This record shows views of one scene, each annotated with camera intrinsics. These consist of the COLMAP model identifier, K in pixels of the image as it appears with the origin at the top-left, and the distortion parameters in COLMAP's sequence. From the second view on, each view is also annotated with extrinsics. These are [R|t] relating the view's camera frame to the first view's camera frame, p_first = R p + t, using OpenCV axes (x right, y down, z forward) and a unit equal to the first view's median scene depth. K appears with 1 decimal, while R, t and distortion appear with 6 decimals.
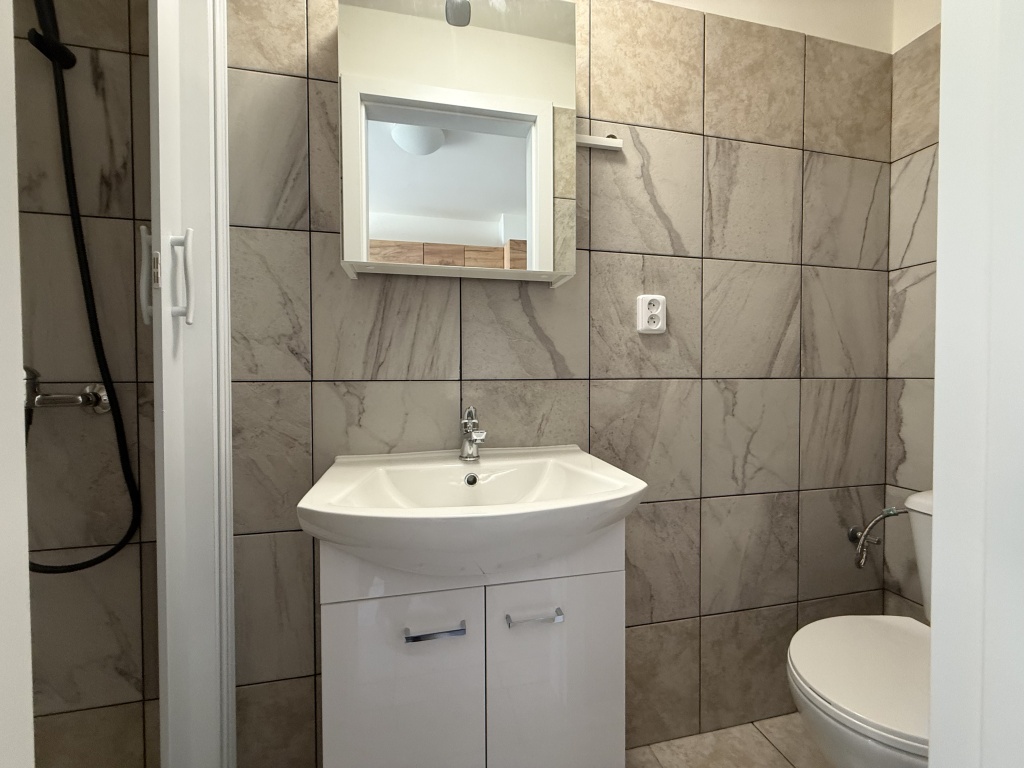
lens RADIAL K [[417.2, 0, 512.0], [0, 417.2, 384.0], [0, 0, 1]] dist [0.002461, 0.000418]
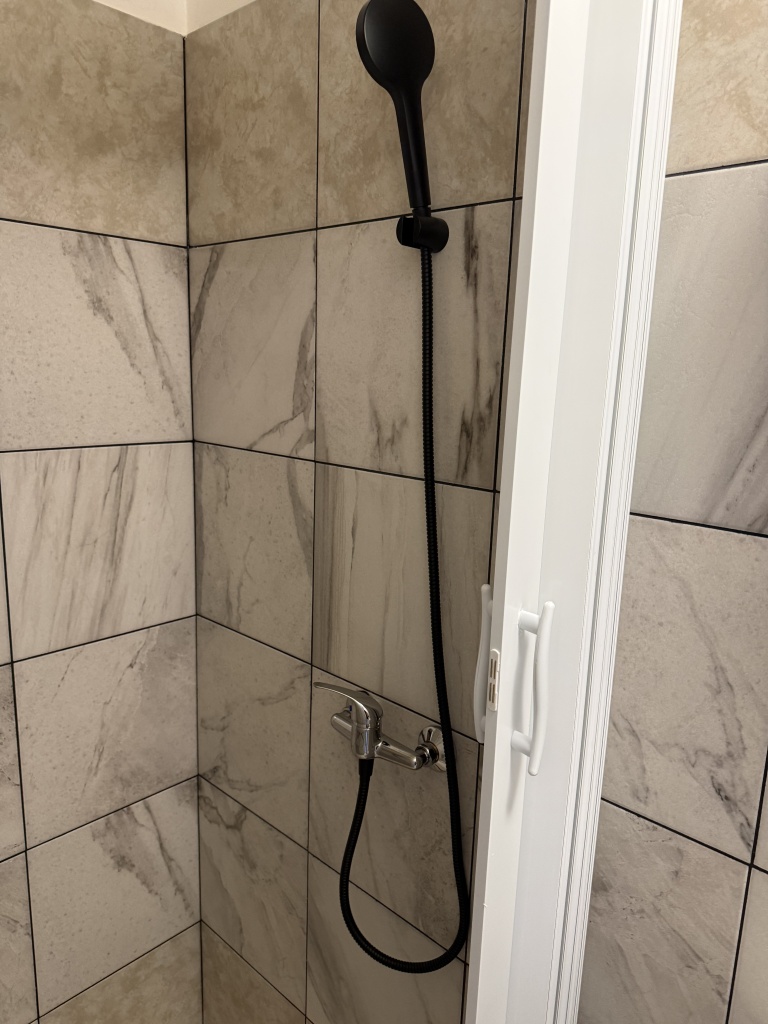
lens RADIAL K [[727.3, 0, 384.0], [0, 727.3, 512.0], [0, 0, 1]] dist [0.025014, -0.045397]
pose [[0.573485, 0.178694, -0.799490, -0.161039], [-0.052184, 0.981907, 0.182034, -0.542752], [0.817552, -0.062673, 0.572434, 0.276678]]
